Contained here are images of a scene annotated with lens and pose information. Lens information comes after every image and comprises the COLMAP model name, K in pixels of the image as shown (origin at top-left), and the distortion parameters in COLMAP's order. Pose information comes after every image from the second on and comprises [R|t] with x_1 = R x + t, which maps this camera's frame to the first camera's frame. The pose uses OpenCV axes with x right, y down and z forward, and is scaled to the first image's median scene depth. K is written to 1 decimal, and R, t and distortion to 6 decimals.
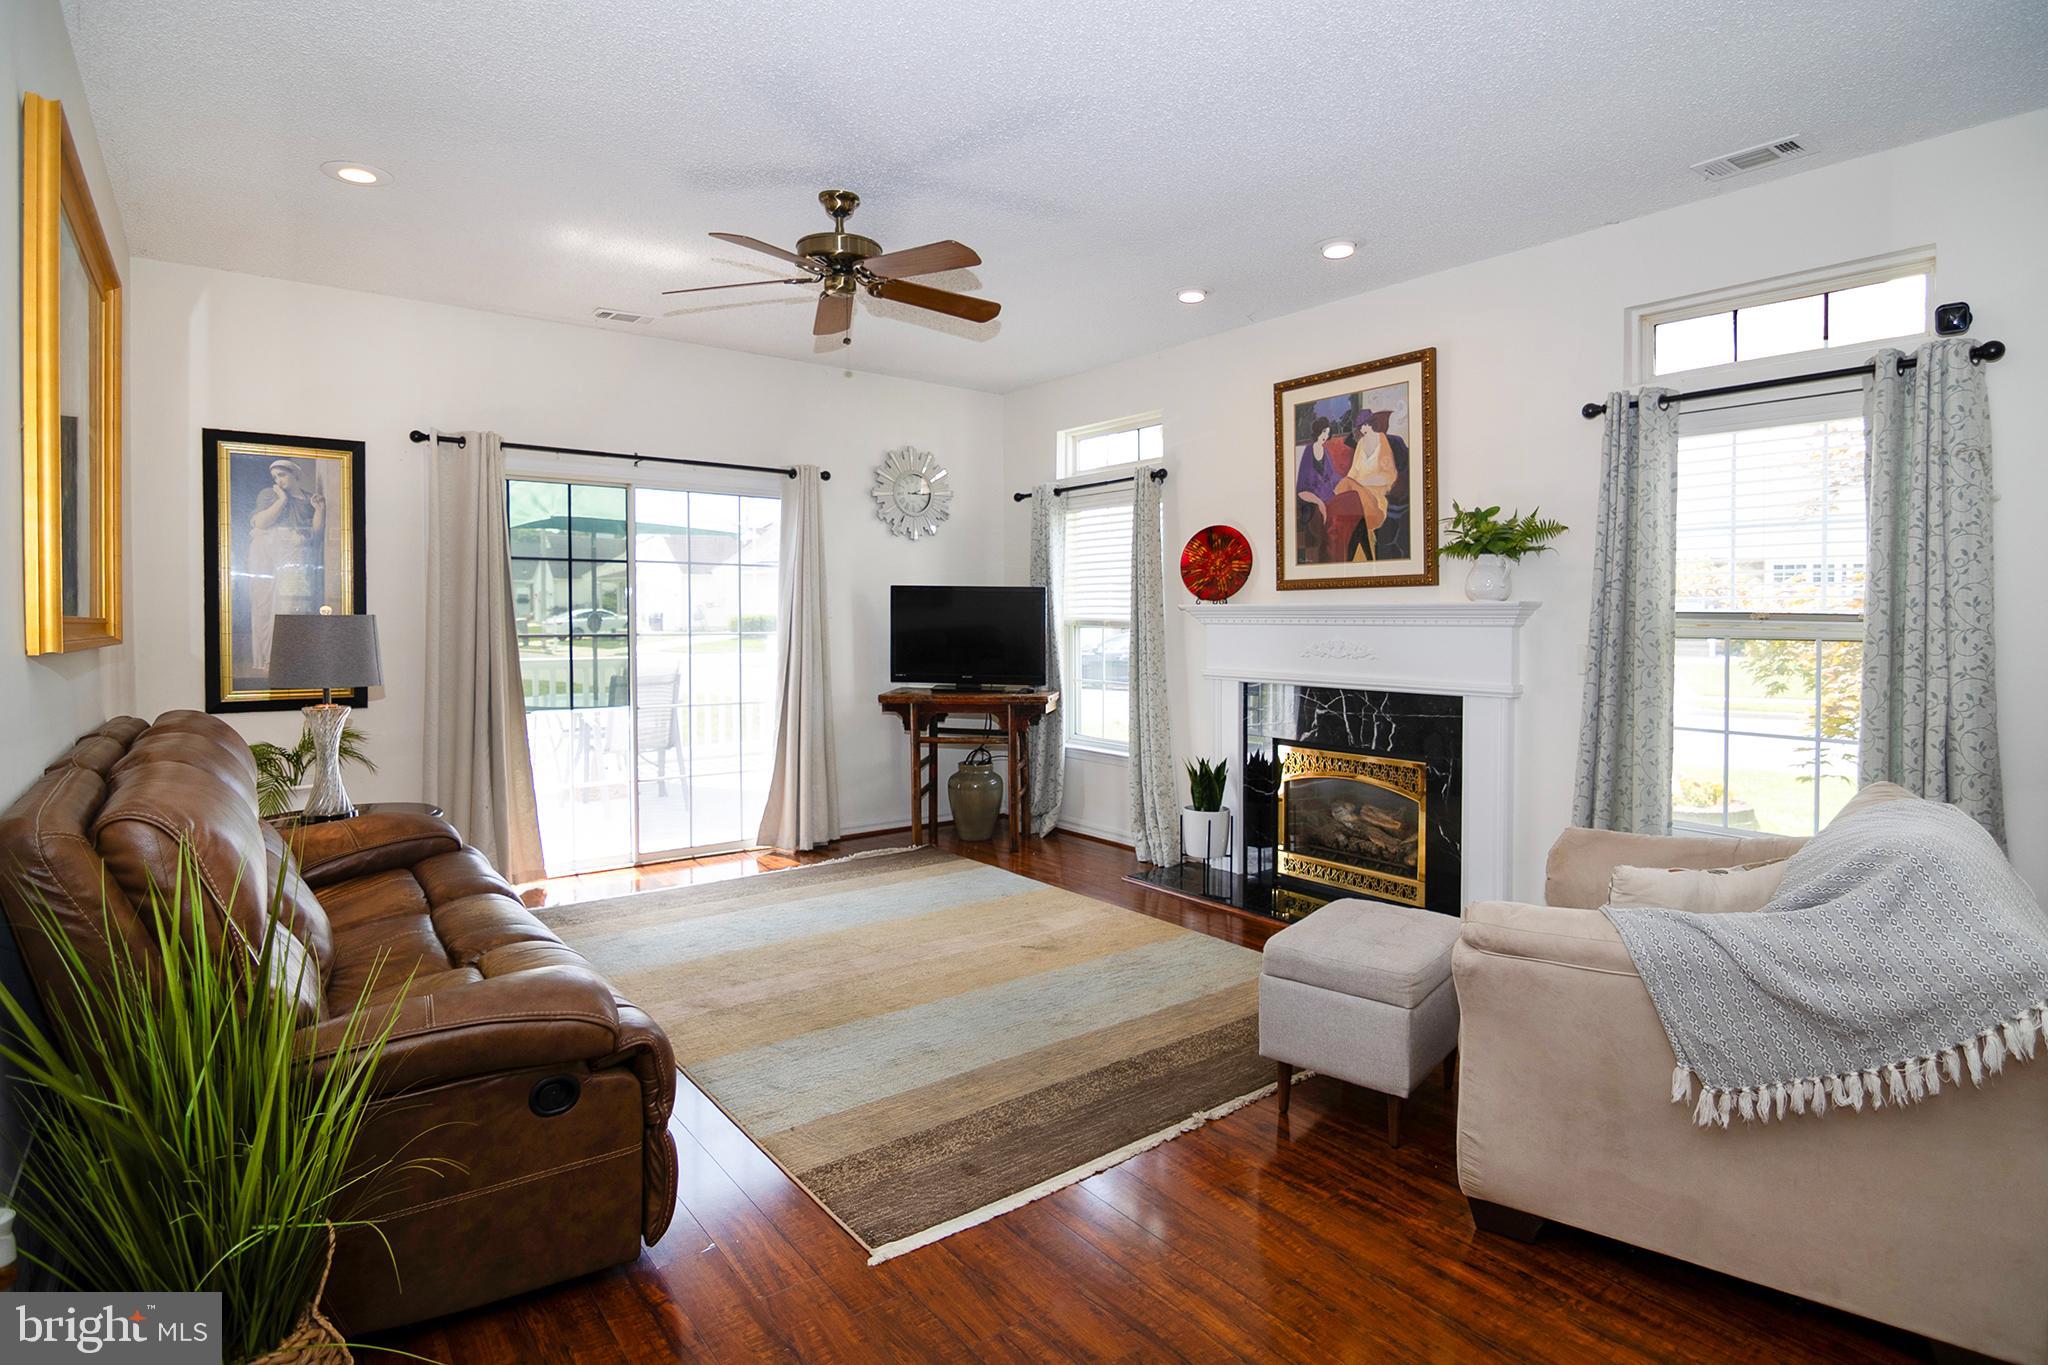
lens RADIAL K [[1062.3, 0, 983.3], [0, 1062.3, 663.1], [0, 0, 1]] dist [-0.005860, -0.001571]
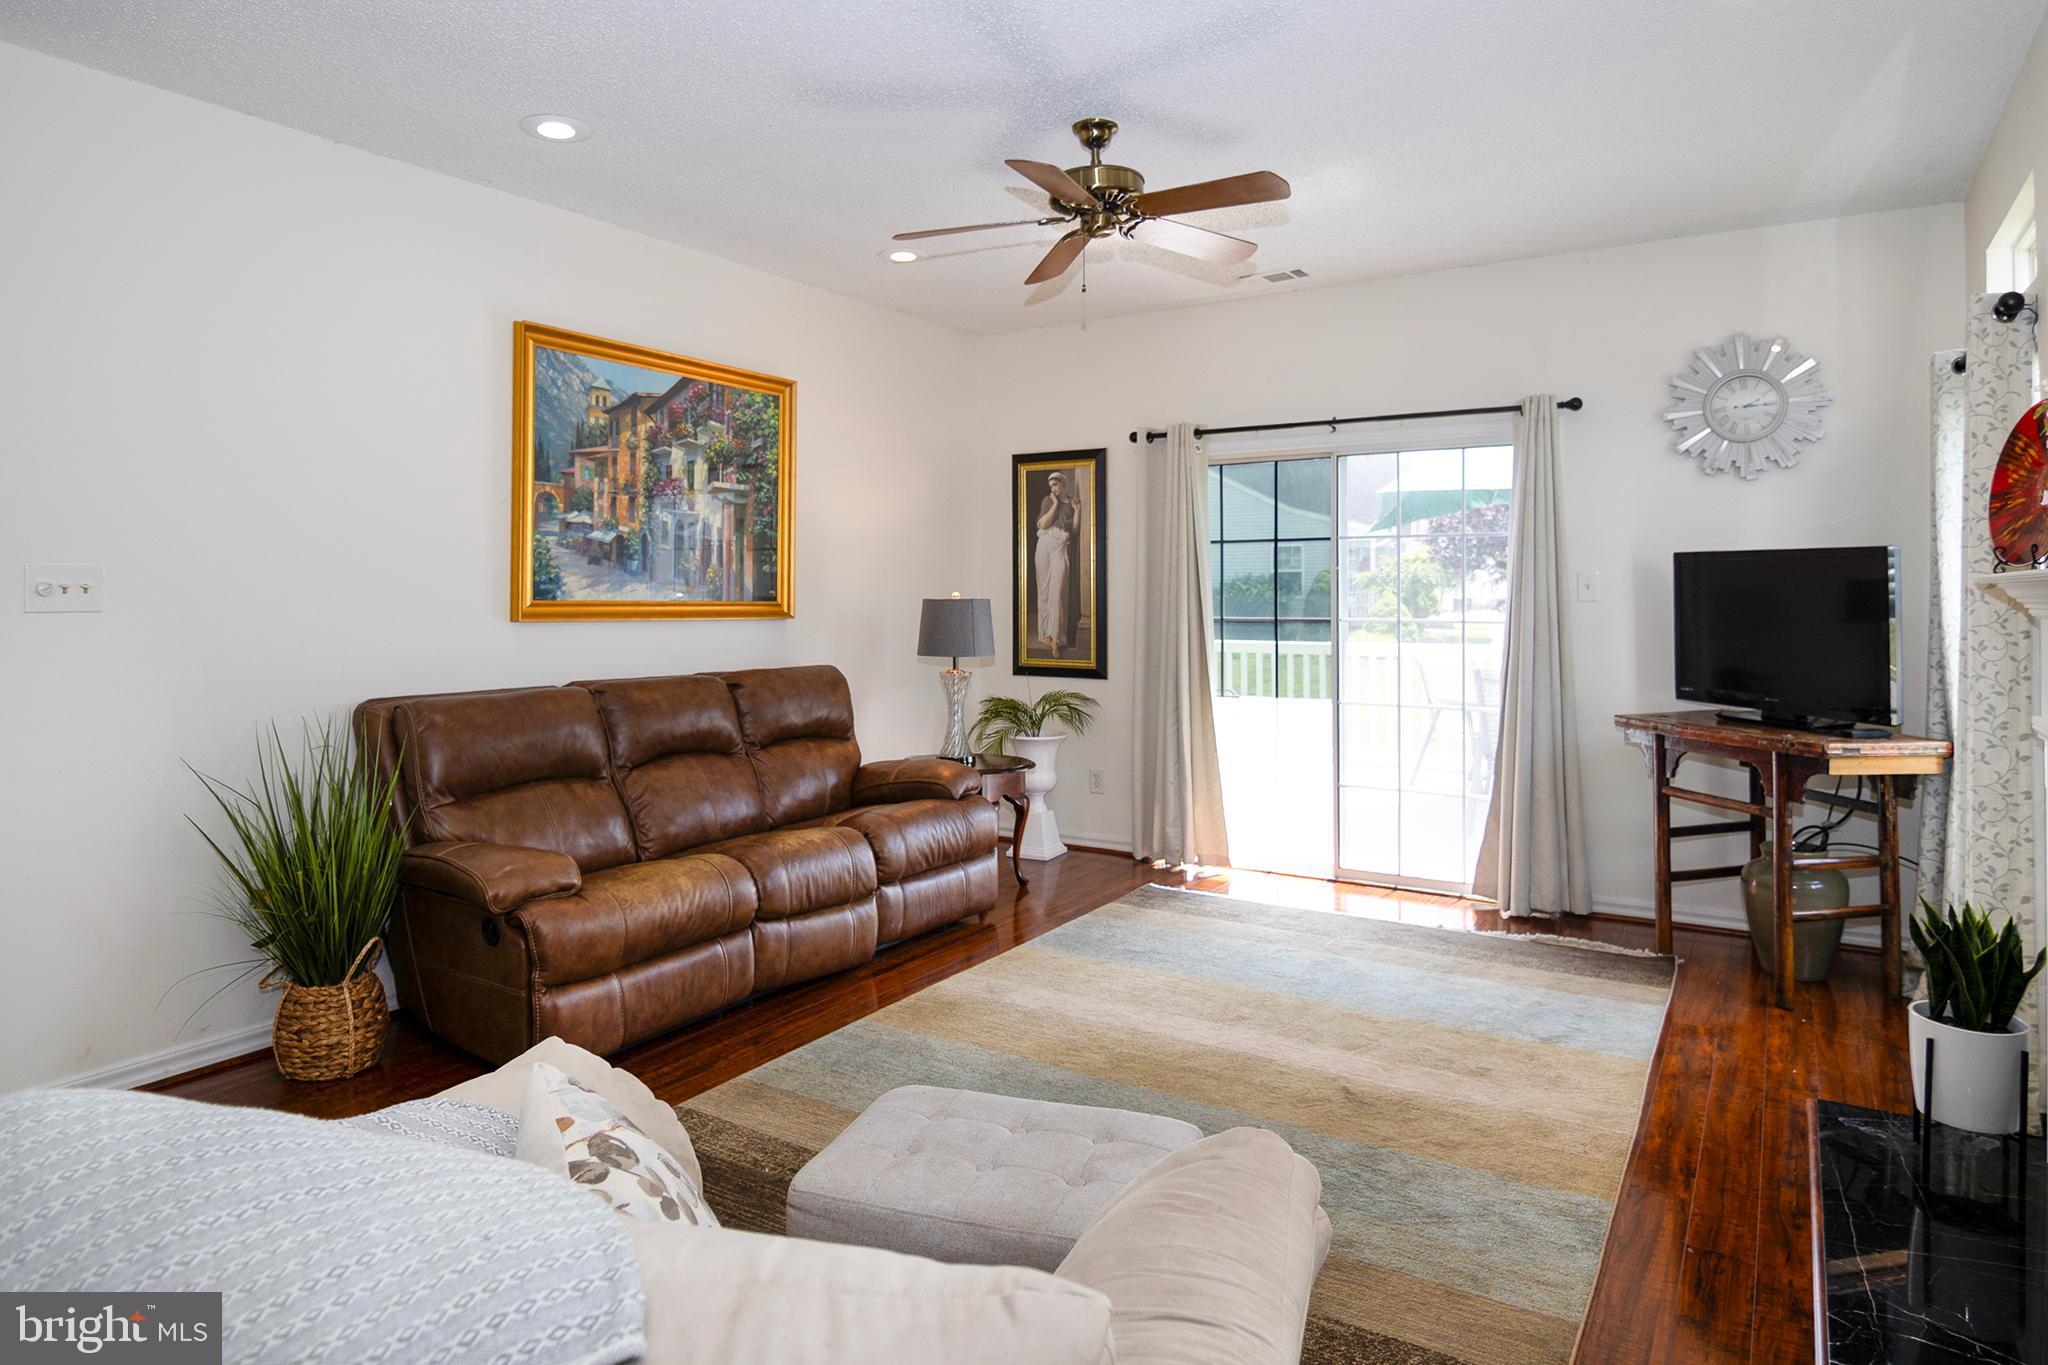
lens RADIAL K [[1183.7, 0, 1025.2], [0, 1183.7, 597.9], [0, 0, 1]] dist [-0.009064, -0.010186]
pose [[0.358937, -0.001393, -0.933361, 0.570982], [-0.039026, 0.999102, -0.016499, -0.020774], [0.932546, 0.042348, 0.358560, 0.452177]]
